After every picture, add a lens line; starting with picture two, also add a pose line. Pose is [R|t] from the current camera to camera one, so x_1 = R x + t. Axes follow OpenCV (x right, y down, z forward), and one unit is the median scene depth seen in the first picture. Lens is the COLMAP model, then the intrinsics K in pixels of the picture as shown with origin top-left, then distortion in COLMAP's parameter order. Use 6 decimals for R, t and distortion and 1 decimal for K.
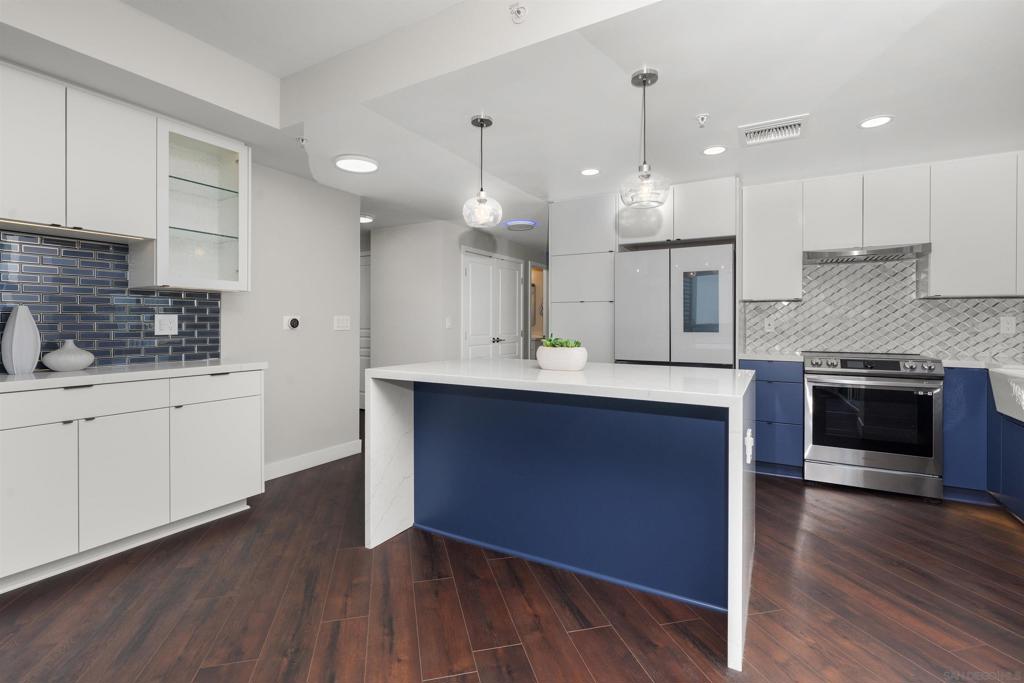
lens RADIAL K [[467.5, 0, 507.3], [0, 467.5, 324.9], [0, 0, 1]] dist [0.000444, 0.000319]
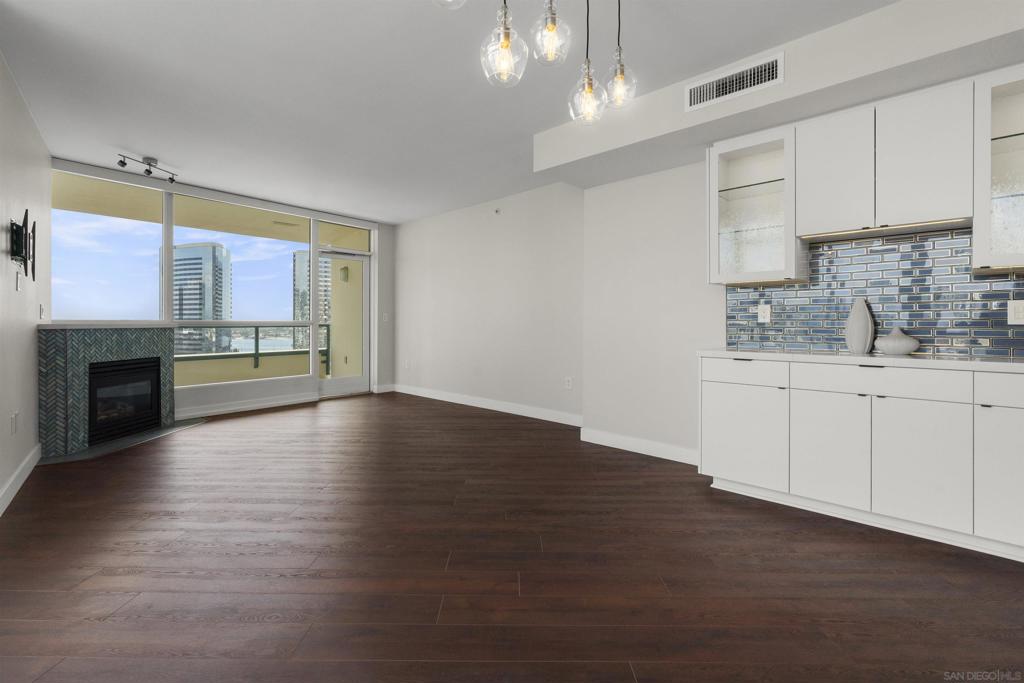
lens RADIAL K [[467.5, 0, 507.3], [0, 467.5, 324.9], [0, 0, 1]] dist [0.000444, 0.000319]
pose [[-0.242618, 0.002889, -0.970118, 0.381083], [-0.005851, 0.999973, 0.004441, 0.029543], [0.970104, 0.006753, -0.242595, 0.390658]]
